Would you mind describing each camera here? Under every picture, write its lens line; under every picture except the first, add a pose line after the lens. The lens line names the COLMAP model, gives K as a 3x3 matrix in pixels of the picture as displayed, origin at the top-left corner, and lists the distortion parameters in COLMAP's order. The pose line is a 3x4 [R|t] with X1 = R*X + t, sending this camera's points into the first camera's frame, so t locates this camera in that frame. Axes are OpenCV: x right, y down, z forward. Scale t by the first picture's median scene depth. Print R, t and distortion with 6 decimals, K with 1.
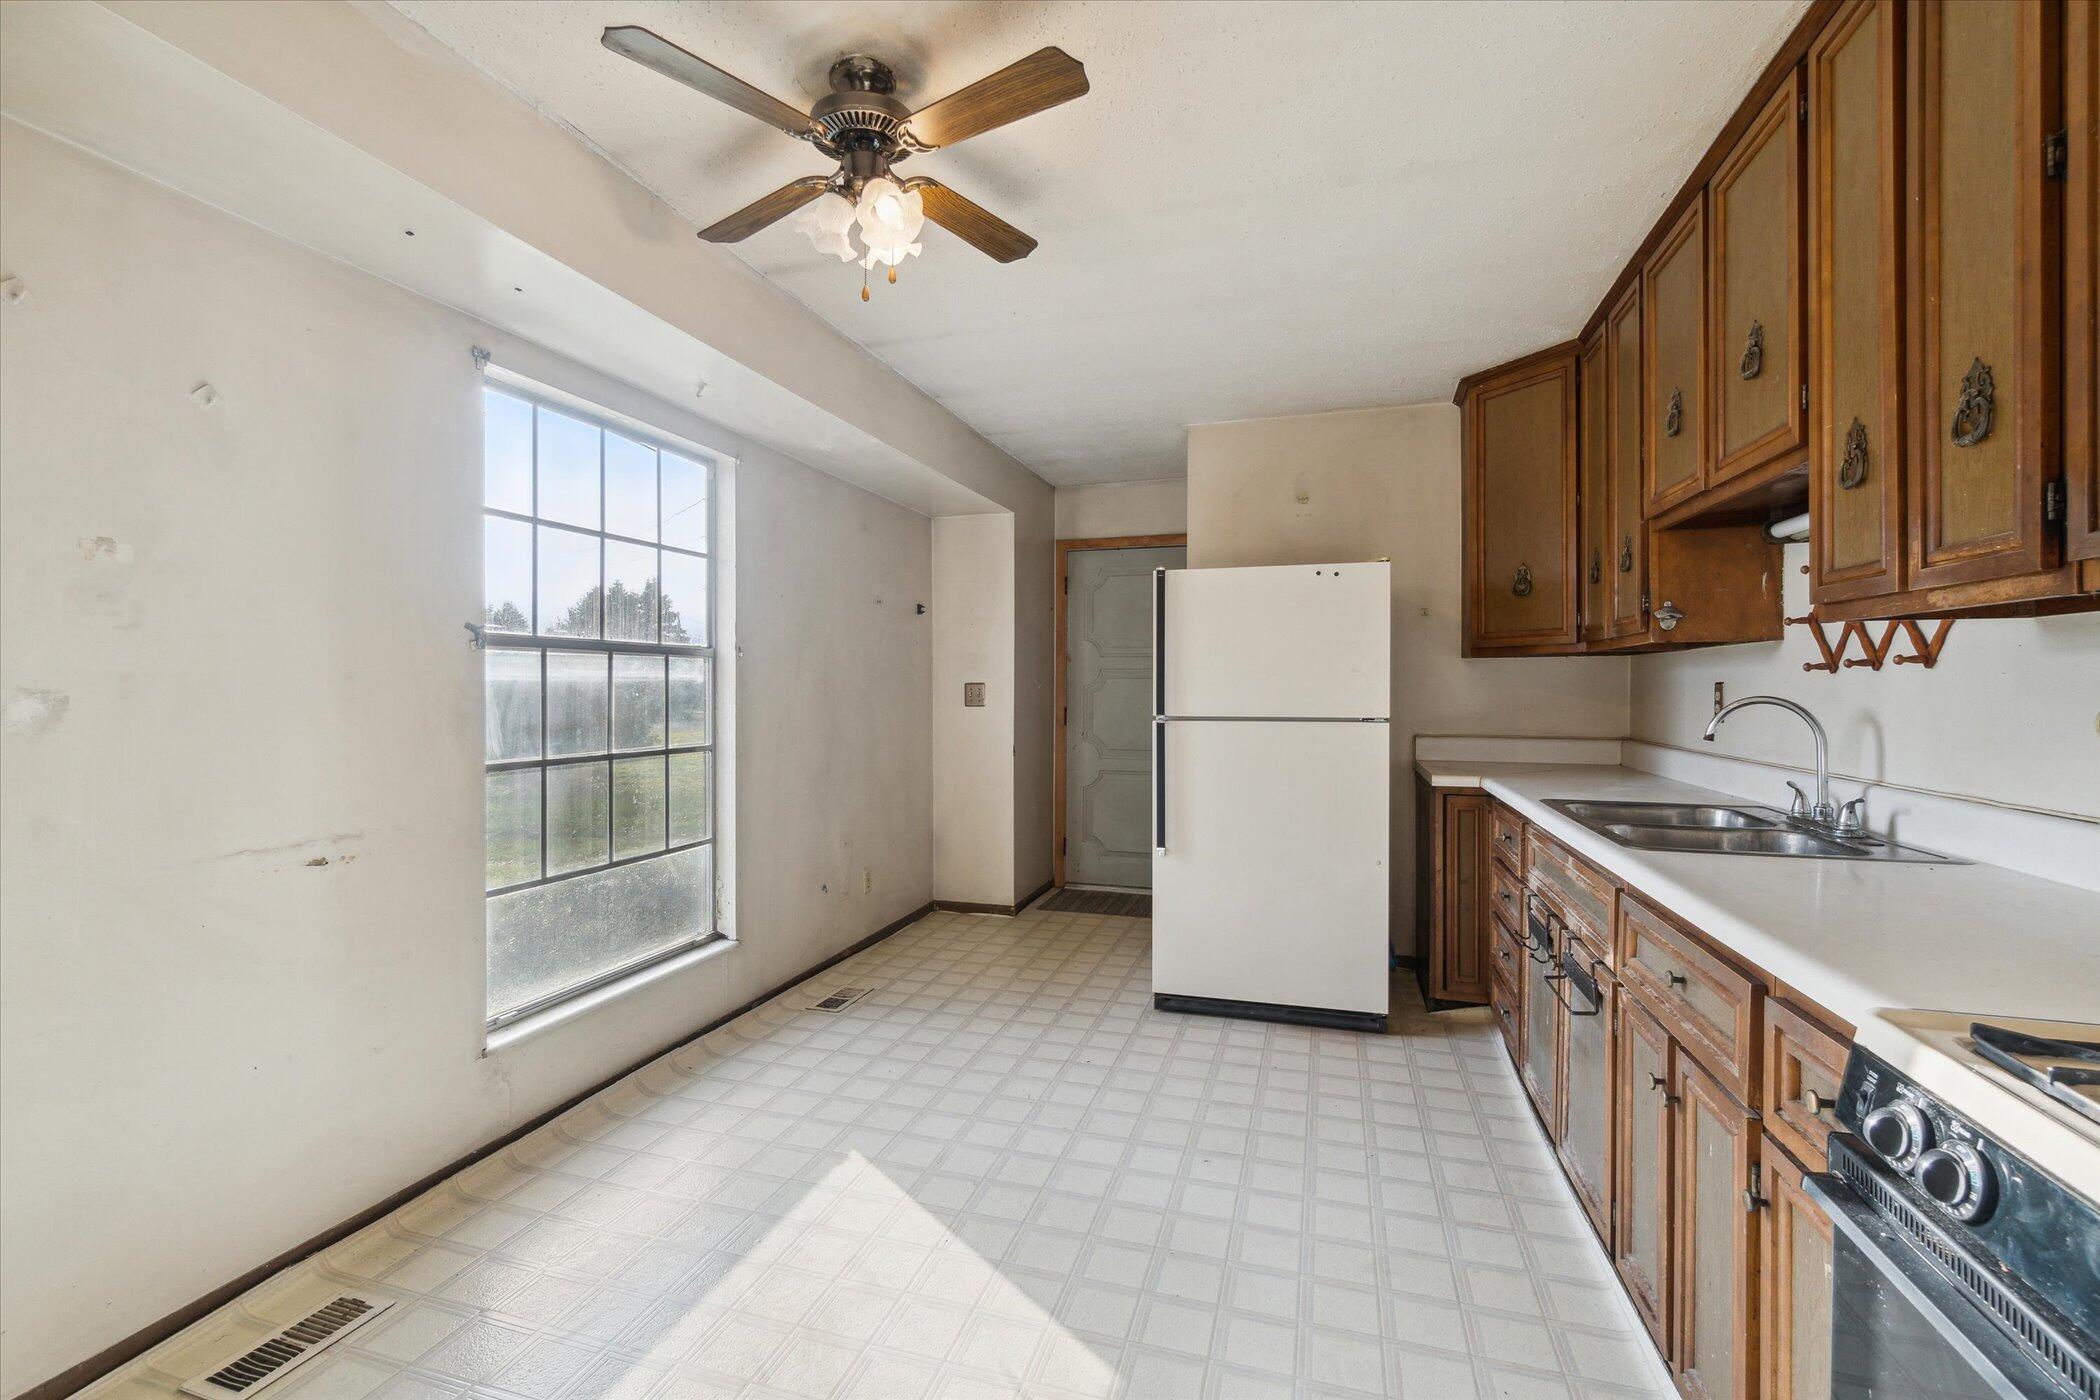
lens RADIAL K [[932.9, 0, 1044.8], [0, 932.9, 699.0], [0, 0, 1]] dist [-0.000525, -0.000518]
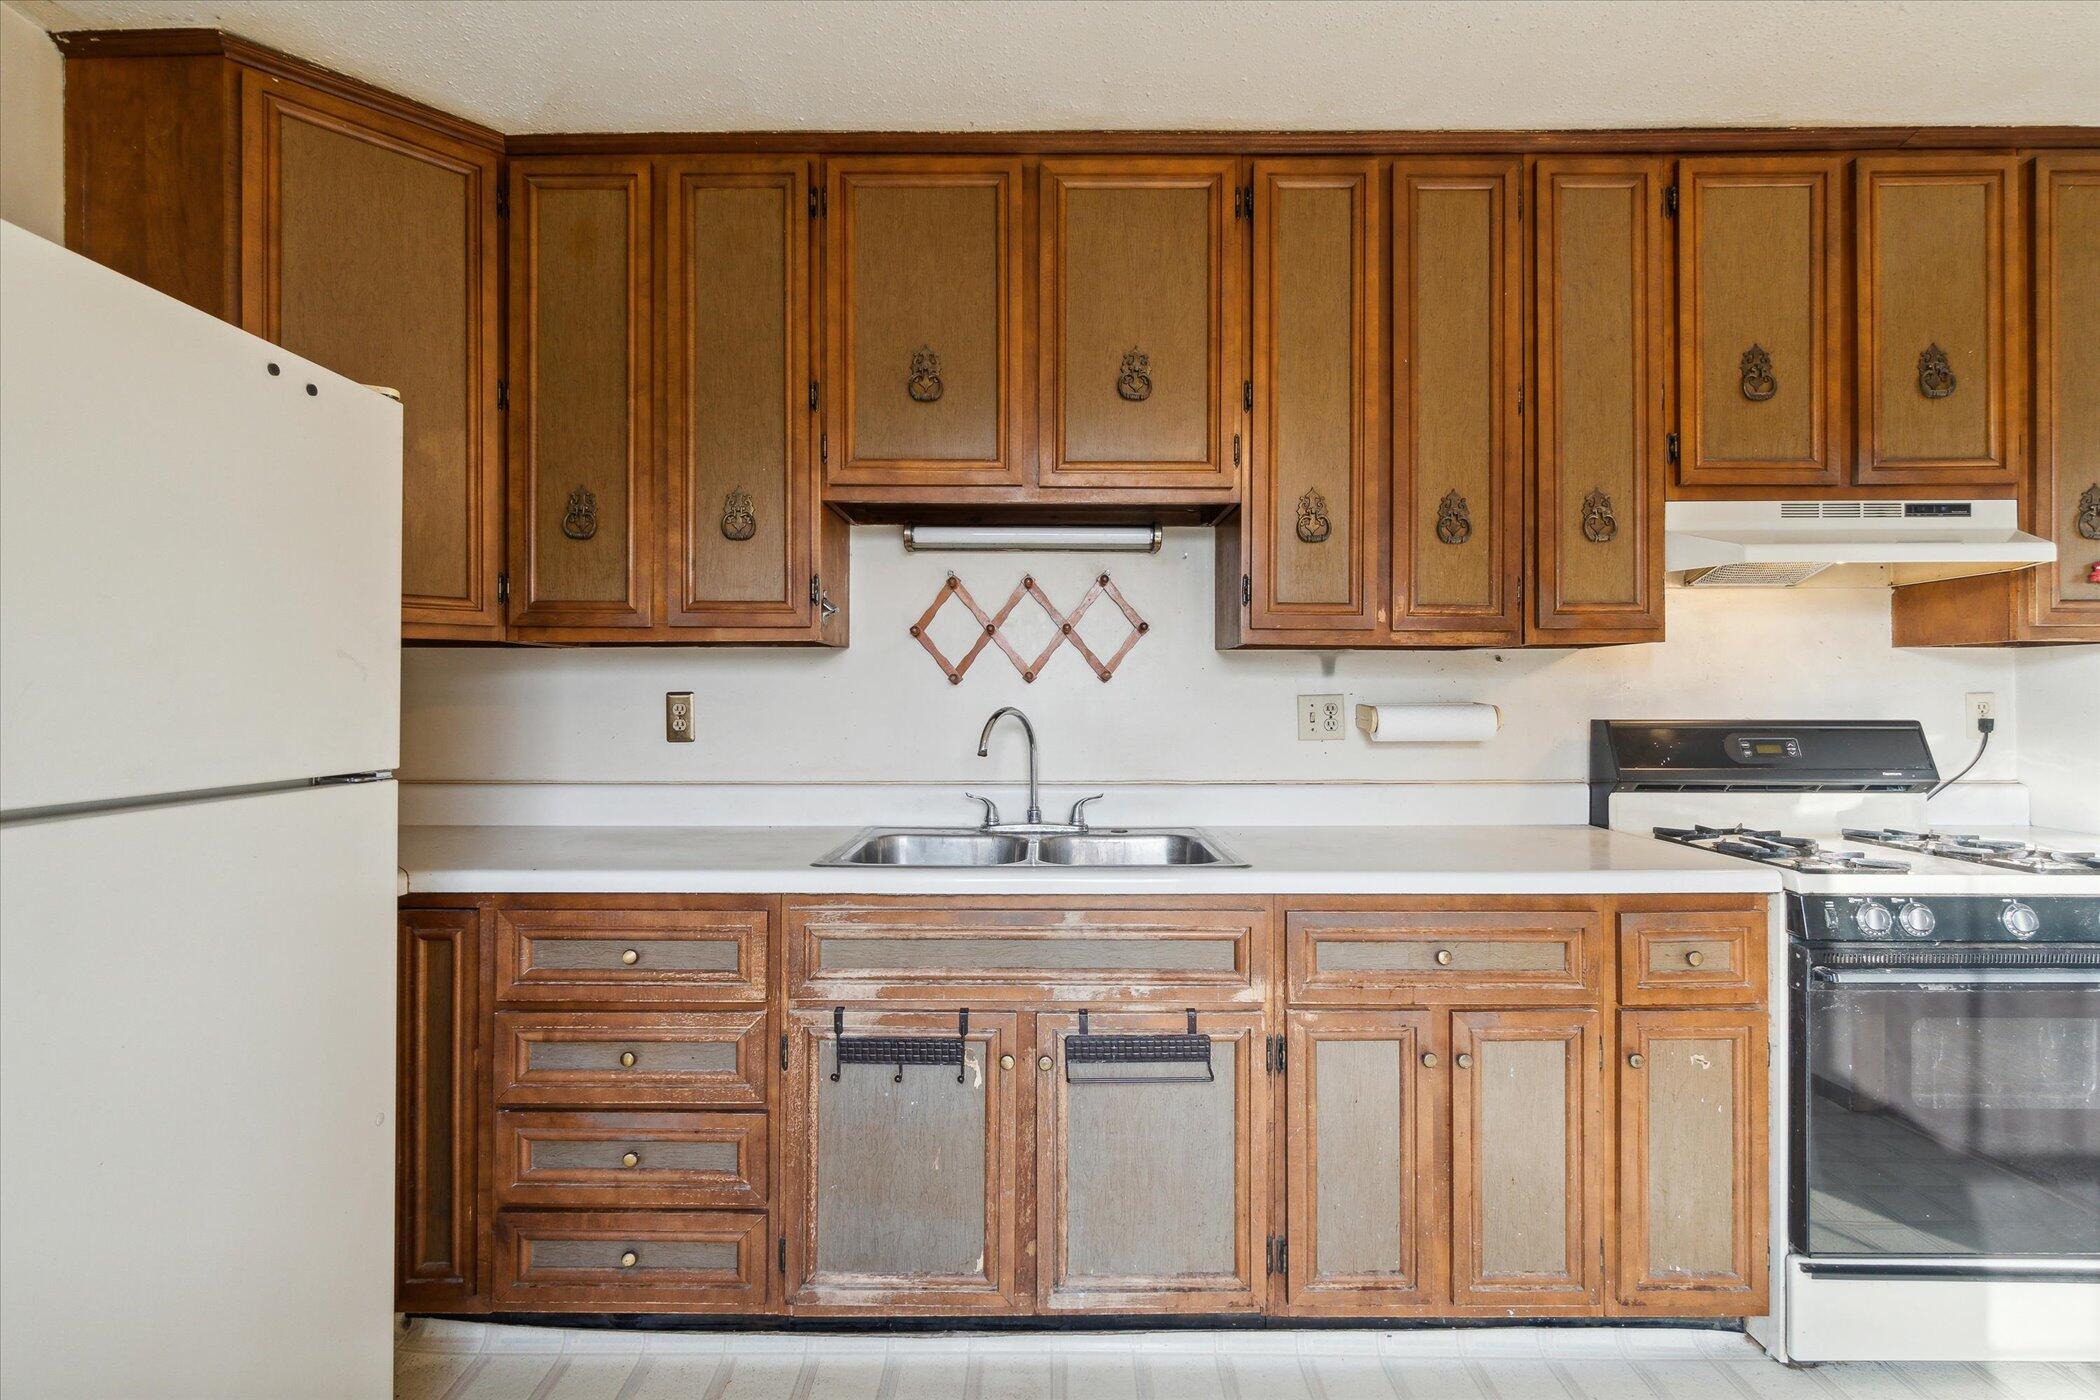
lens RADIAL K [[932.9, 0, 1044.8], [0, 932.9, 699.0], [0, 0, 1]] dist [-0.000525, -0.000518]
pose [[-0.286315, 0.003089, 0.958131, -0.122449], [0.012254, 0.999925, 0.000439, -0.007190], [-0.958057, 0.011867, -0.286331, 0.819199]]
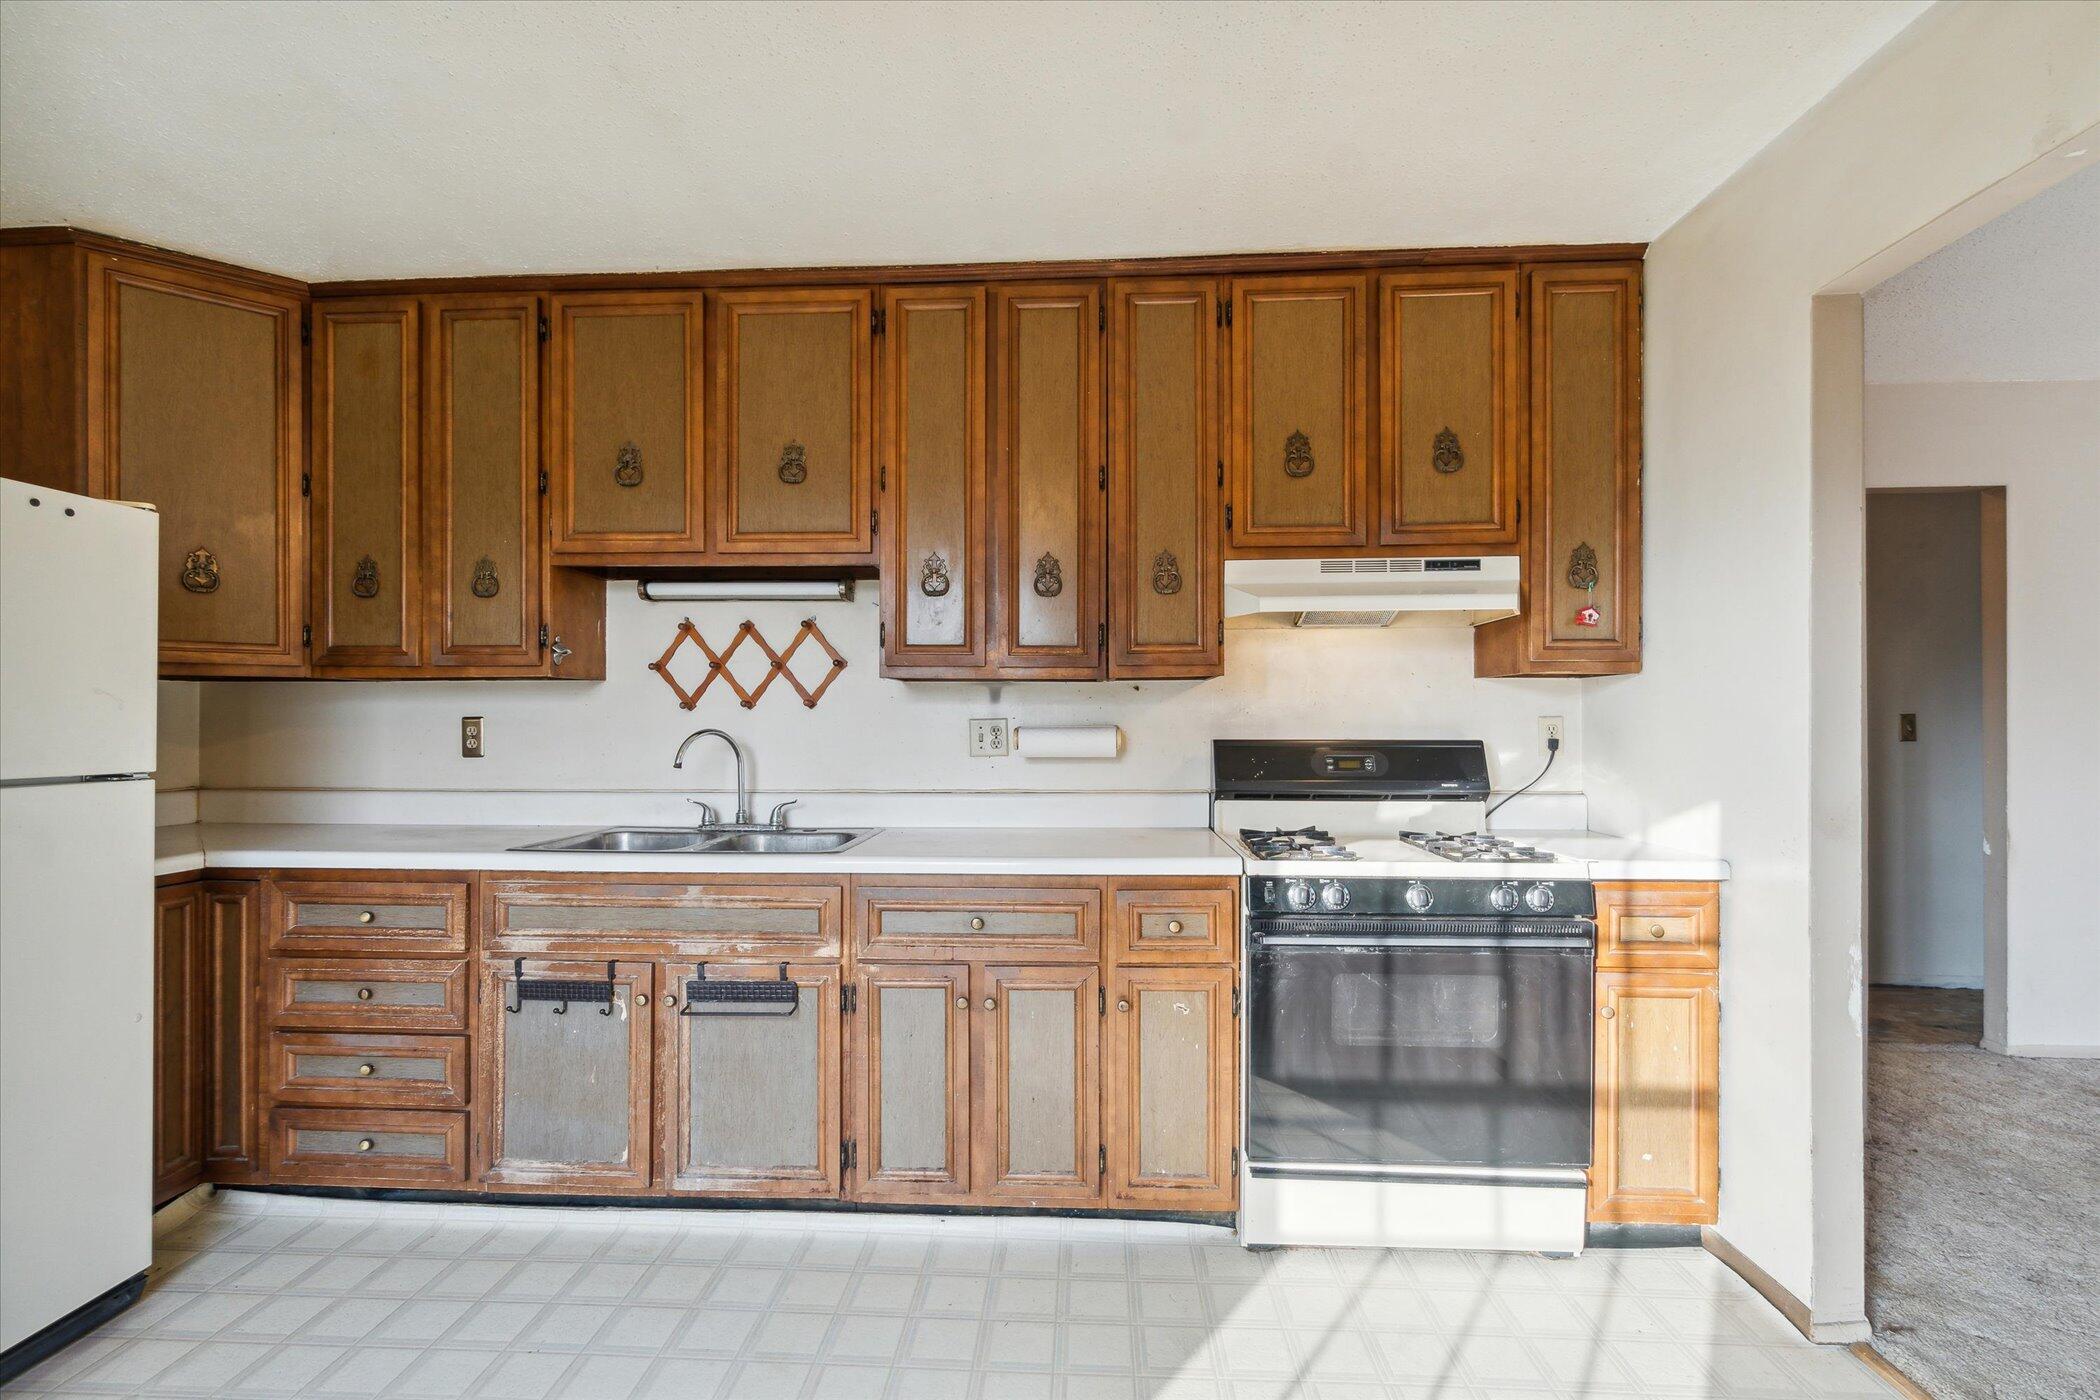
lens RADIAL K [[942.1, 0, 1037.6], [0, 942.1, 723.3], [0, 0, 1]] dist [-0.002013, -0.000252]
pose [[-0.239180, 0.001422, 0.970974, -0.350285], [0.012442, 0.999921, 0.001601, -0.004117], [-0.970896, 0.012464, -0.239179, 0.577343]]
